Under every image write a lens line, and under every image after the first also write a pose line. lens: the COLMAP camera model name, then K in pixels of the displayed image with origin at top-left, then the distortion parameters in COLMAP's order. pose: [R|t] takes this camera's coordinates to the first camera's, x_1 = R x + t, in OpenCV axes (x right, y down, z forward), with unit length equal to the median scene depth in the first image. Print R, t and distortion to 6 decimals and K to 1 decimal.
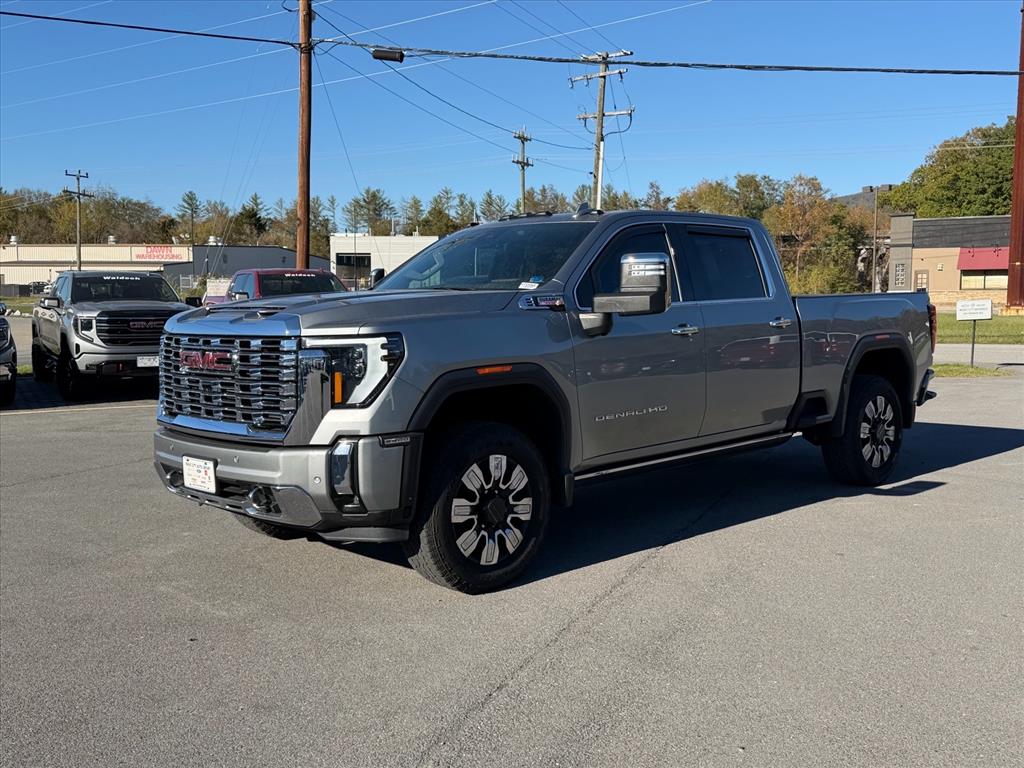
lens RADIAL K [[1055.2, 0, 512.0], [0, 1055.2, 384.0], [0, 0, 1]] dist [0.125274, -0.016868]
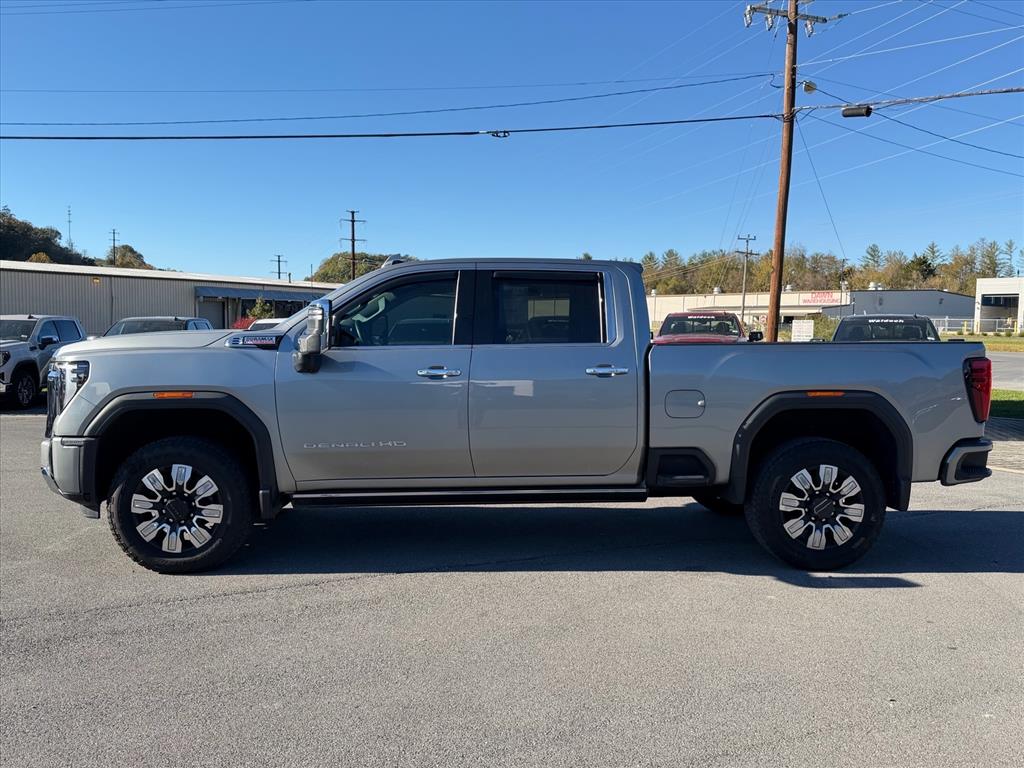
lens RADIAL K [[886.2, 0, 512.0], [0, 886.2, 384.0], [0, 0, 1]] dist [0.015549, -0.005929]
pose [[0.737748, 0.052427, -0.673038, 0.237829], [-0.069277, 0.997596, 0.001772, -0.013586], [0.671513, 0.045319, 0.739606, 0.121468]]
